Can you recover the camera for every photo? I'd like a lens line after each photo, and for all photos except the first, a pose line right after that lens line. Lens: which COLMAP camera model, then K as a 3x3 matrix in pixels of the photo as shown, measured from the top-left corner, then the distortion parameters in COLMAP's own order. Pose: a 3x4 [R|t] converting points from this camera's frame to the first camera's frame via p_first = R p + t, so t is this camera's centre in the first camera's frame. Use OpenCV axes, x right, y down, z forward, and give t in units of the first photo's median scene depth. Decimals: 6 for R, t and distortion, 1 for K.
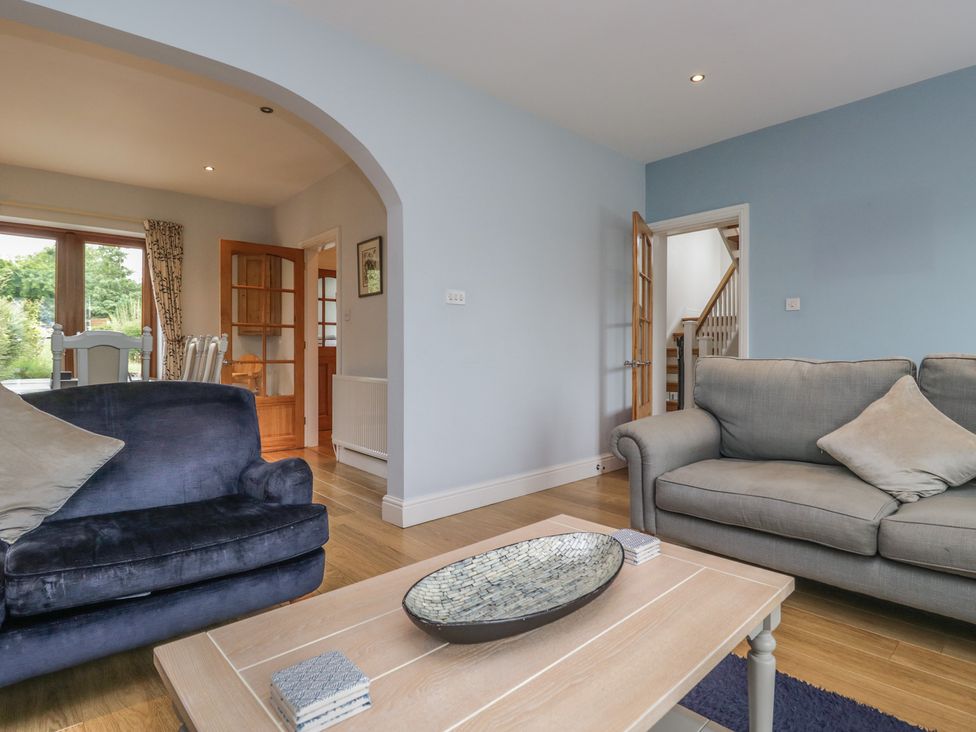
lens RADIAL K [[515.2, 0, 488.8], [0, 515.2, 359.0], [0, 0, 1]] dist [-0.010056, -0.005056]
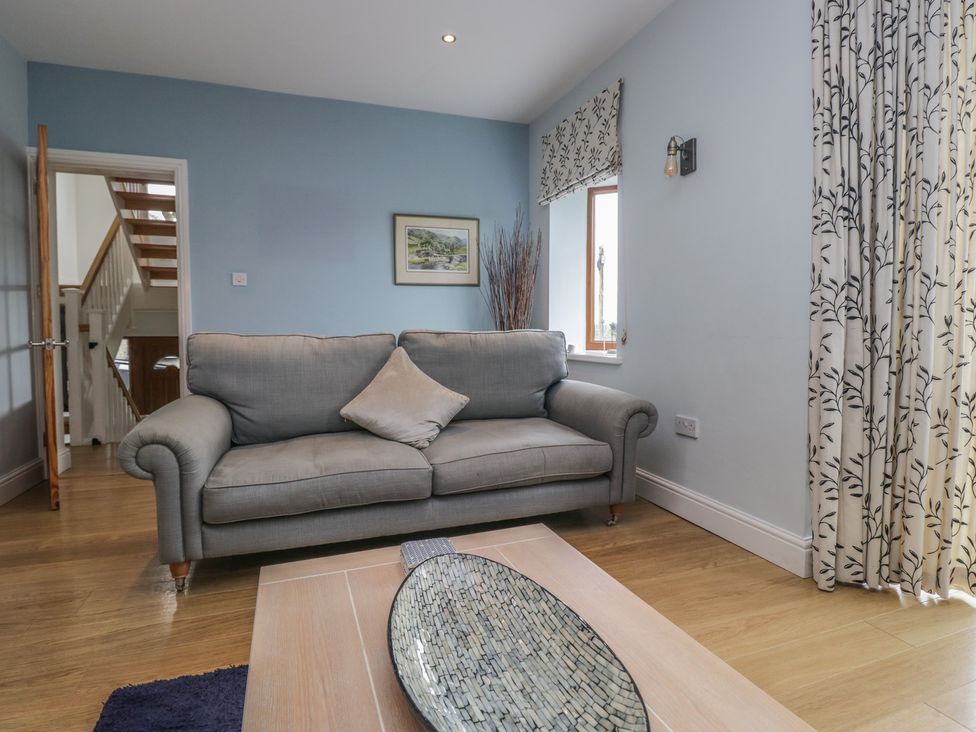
lens RADIAL K [[515.2, 0, 492.6], [0, 515.2, 355.4], [0, 0, 1]] dist [-0.010056, -0.005056]
pose [[0.383526, -0.045592, 0.922404, -0.228400], [0.010959, 0.998935, 0.044818, -0.000214], [-0.923465, -0.007080, 0.383617, 0.310318]]
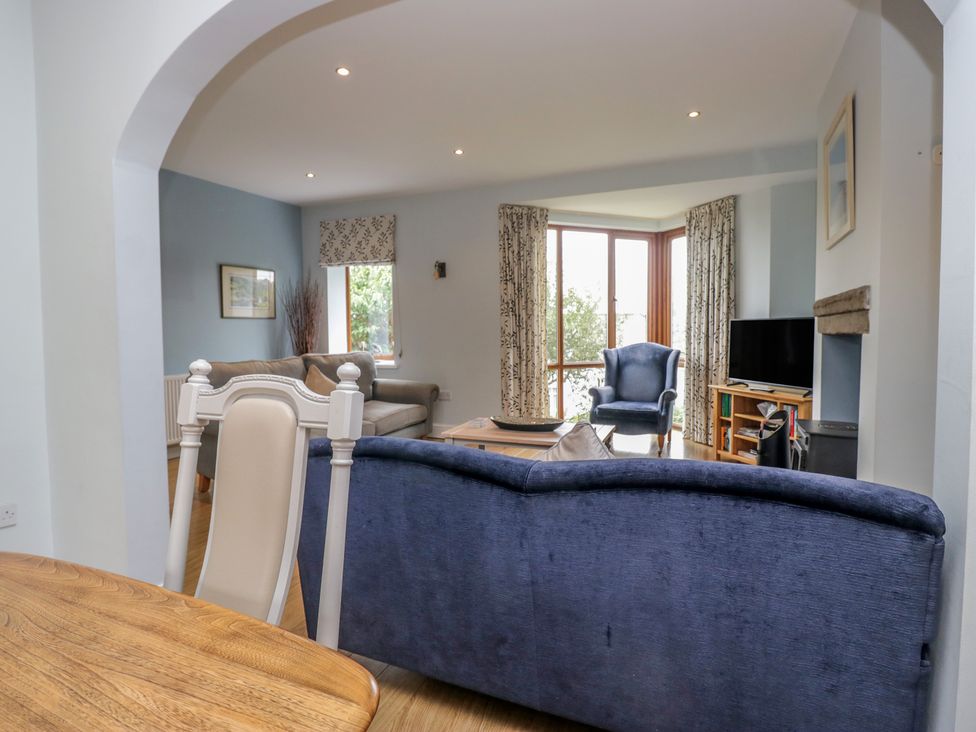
lens RADIAL K [[515.2, 0, 492.3], [0, 515.2, 352.3], [0, 0, 1]] dist [-0.010056, -0.005056]
pose [[-0.413093, -0.035868, 0.909982, -0.959553], [0.015641, 0.998797, 0.046469, -0.067502], [-0.910554, 0.033429, -0.412035, 0.865249]]
